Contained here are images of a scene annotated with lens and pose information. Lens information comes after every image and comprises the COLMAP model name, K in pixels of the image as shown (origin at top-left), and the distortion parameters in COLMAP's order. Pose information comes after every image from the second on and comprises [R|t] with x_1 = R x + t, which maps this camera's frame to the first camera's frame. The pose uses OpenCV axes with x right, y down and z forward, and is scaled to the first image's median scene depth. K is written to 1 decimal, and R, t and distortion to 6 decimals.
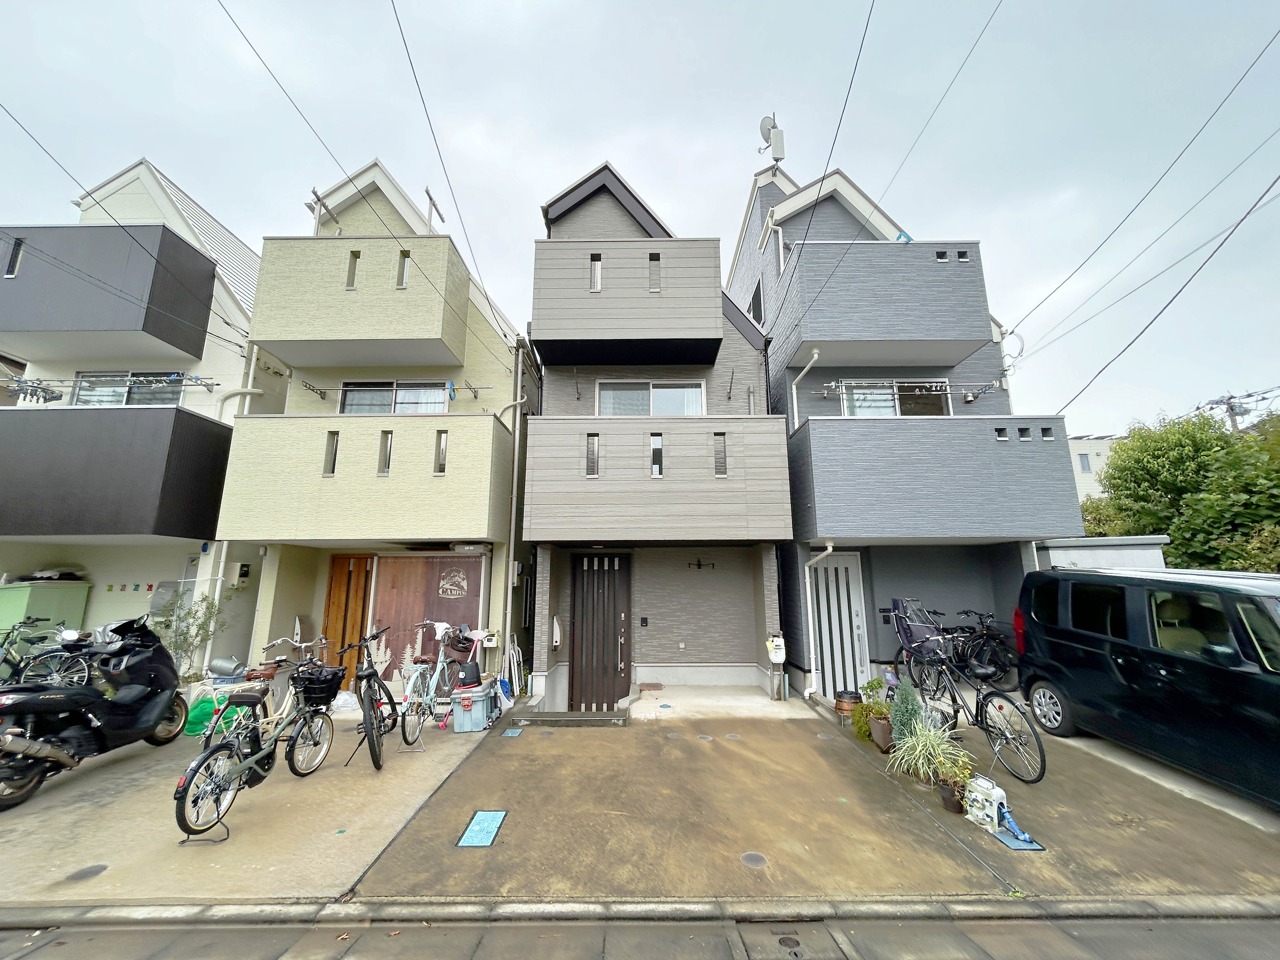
lens RADIAL K [[515.8, 0, 642.0], [0, 515.8, 477.5], [0, 0, 1]] dist [0.001054, 0.000428]
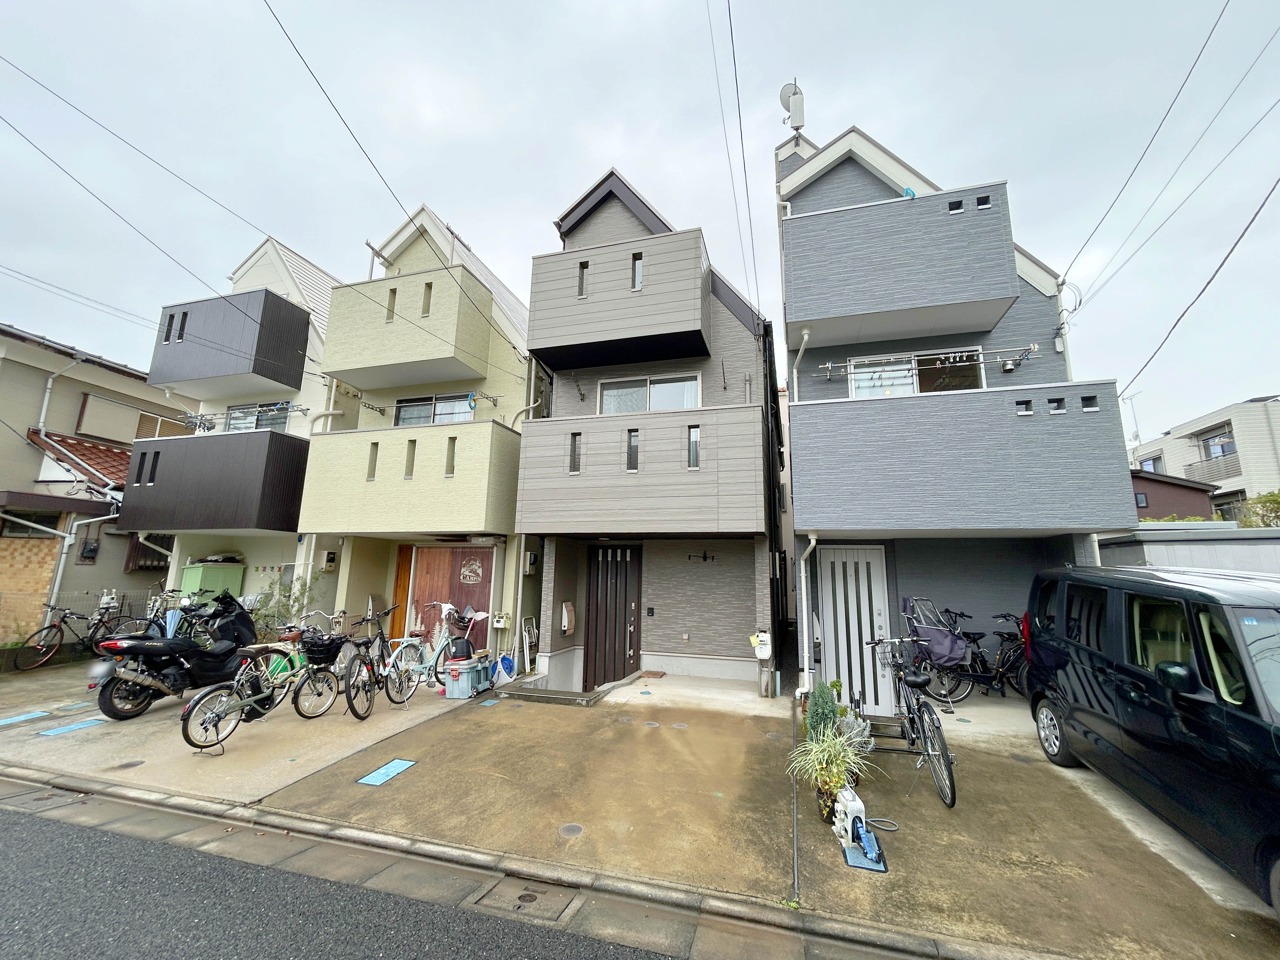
lens RADIAL K [[515.8, 0, 641.1], [0, 515.8, 477.8], [0, 0, 1]] dist [0.001054, 0.000428]
pose [[0.961109, -0.029715, -0.274567, 0.307732], [0.033859, 0.999373, 0.010364, 0.000948], [0.274087, -0.019258, 0.961512, 0.009766]]
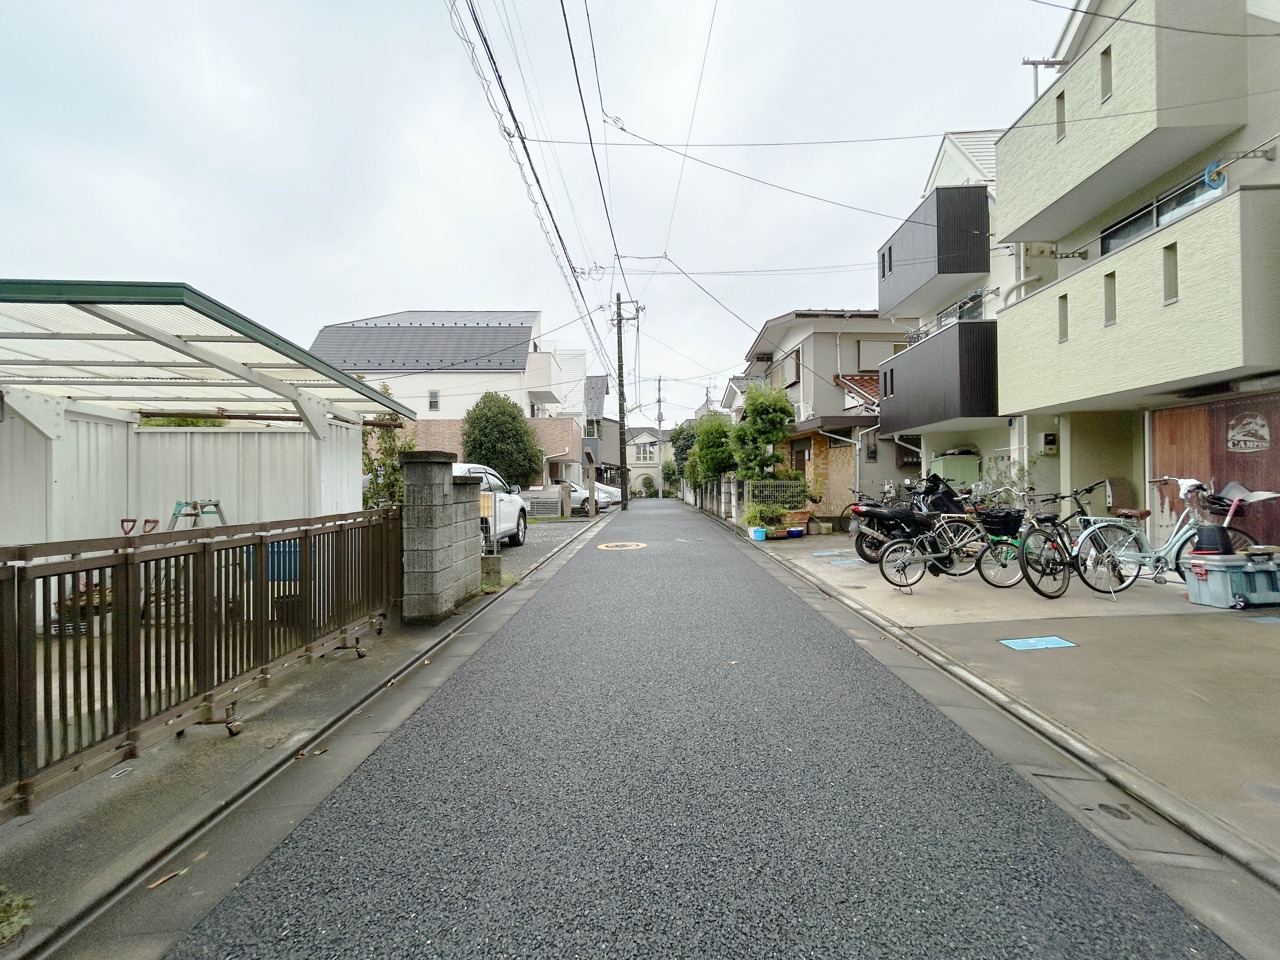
lens RADIAL K [[515.8, 0, 639.7], [0, 515.8, 477.8], [0, 0, 1]] dist [0.001054, 0.000428]
pose [[-0.041839, -0.003883, -0.999117, 0.410593], [0.214808, 0.976573, -0.012791, 0.087203], [0.975760, -0.215153, -0.040024, 0.152656]]
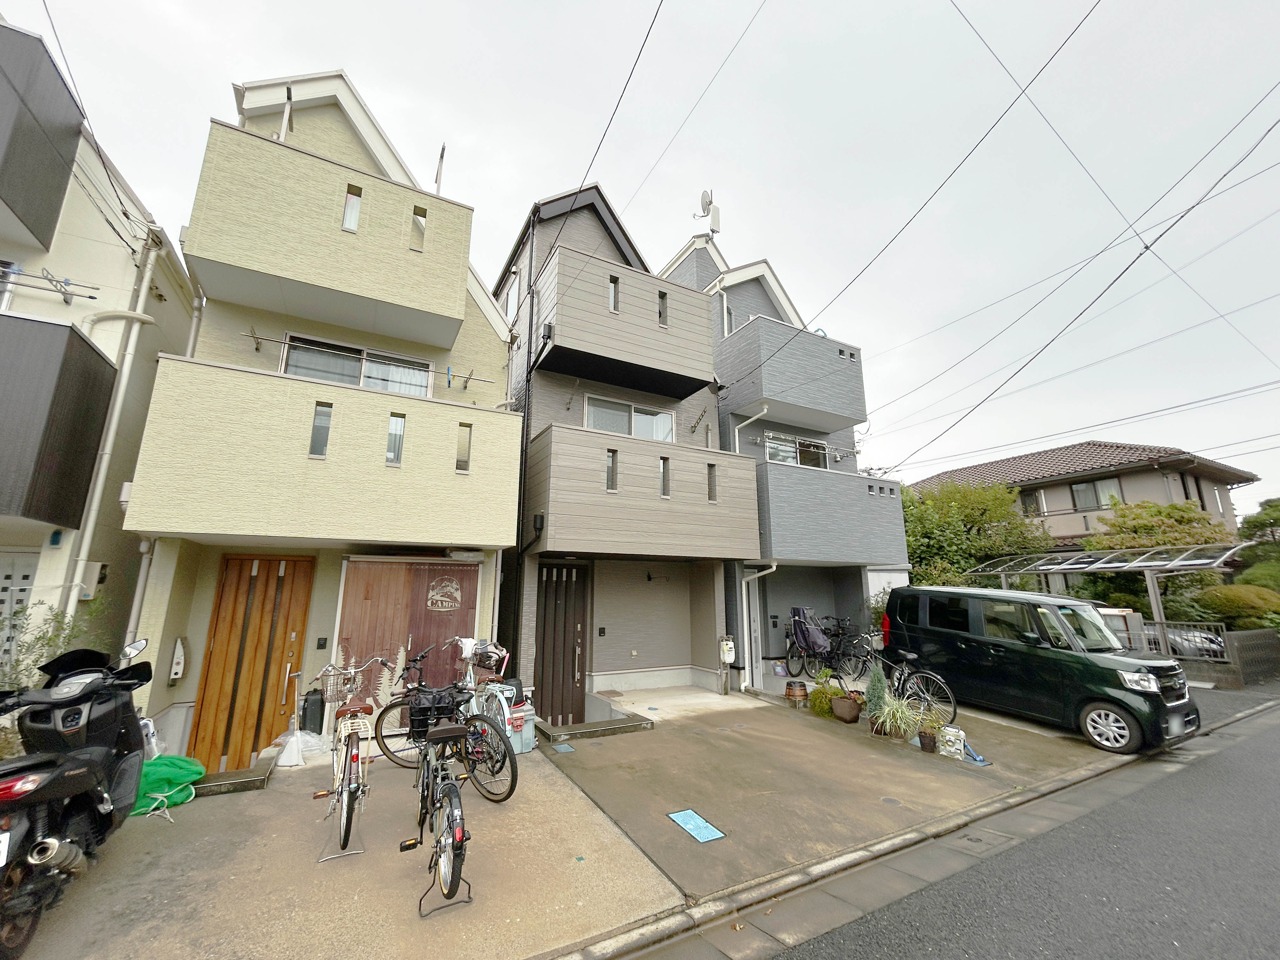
lens RADIAL K [[515.8, 0, 643.2], [0, 515.8, 477.1], [0, 0, 1]] dist [0.001054, 0.000428]
pose [[0.871200, 0.113002, 0.477747, -0.503733], [-0.104805, 0.993524, -0.043882, 0.008279], [-0.479611, -0.011840, 0.877401, 0.058655]]
